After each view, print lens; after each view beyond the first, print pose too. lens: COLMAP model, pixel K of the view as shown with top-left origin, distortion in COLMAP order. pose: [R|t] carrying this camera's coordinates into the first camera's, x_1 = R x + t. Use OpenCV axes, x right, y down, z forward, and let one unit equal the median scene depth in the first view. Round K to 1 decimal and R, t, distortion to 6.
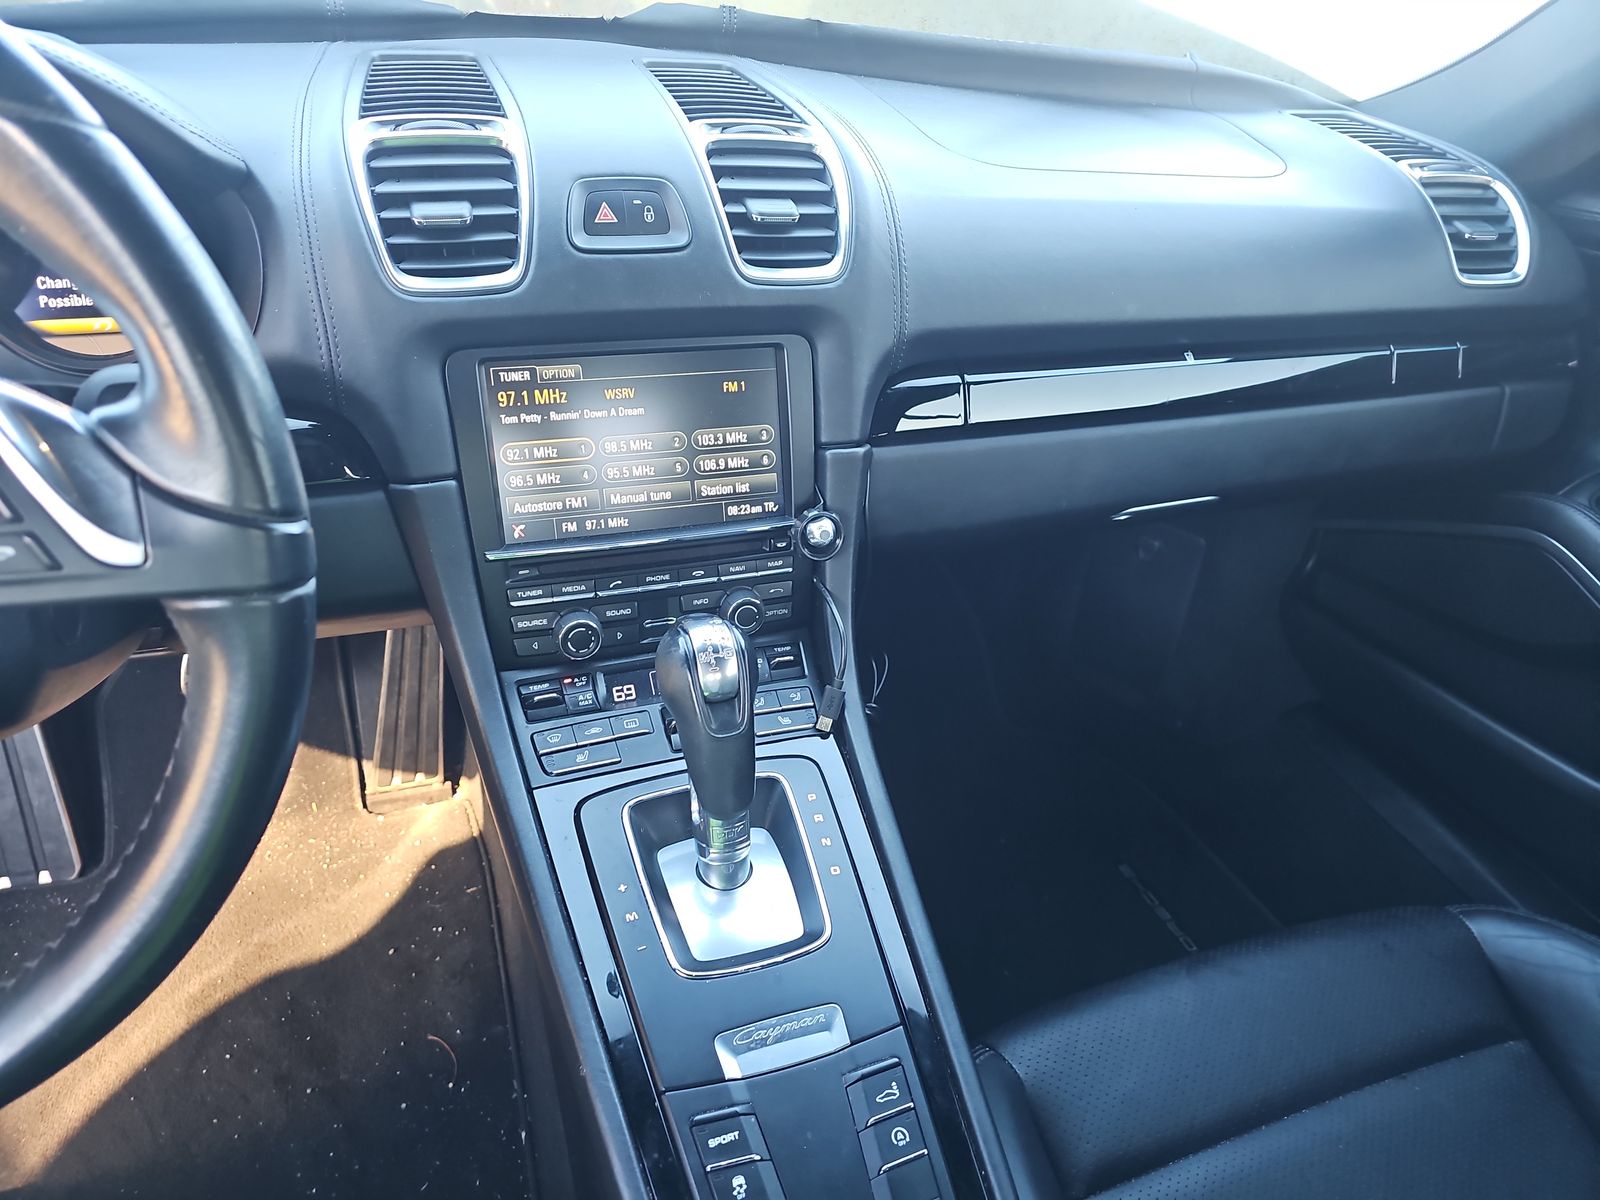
lens RADIAL K [[1030.8, 0, 800.0], [0, 1030.8, 600.0], [0, 0, 1]] dist [0.000984, -0.027208]
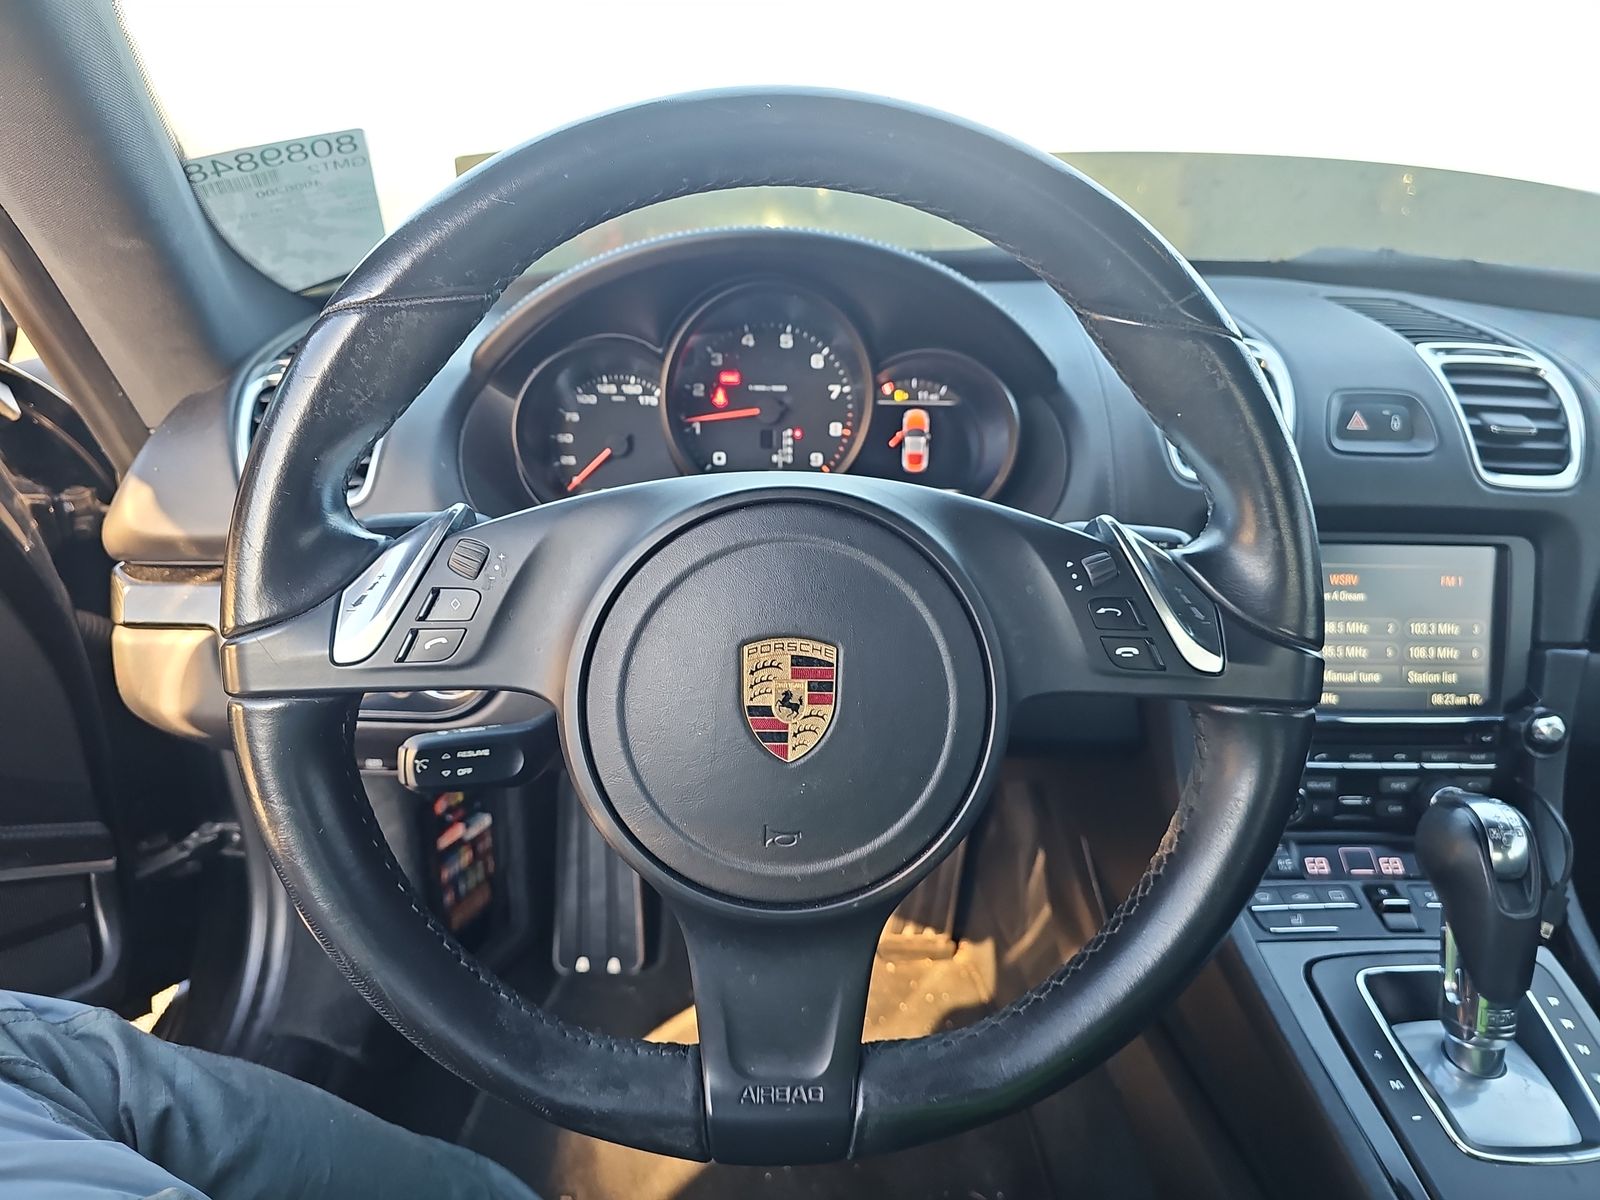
lens RADIAL K [[1030.8, 0, 800.0], [0, 1030.8, 600.0], [0, 0, 1]] dist [0.000984, -0.027208]
pose [[0.952842, 0.075565, -0.293908, -0.387776], [-0.131980, 0.975300, -0.177121, 0.083785], [0.273265, 0.207558, 0.939280, -0.158928]]
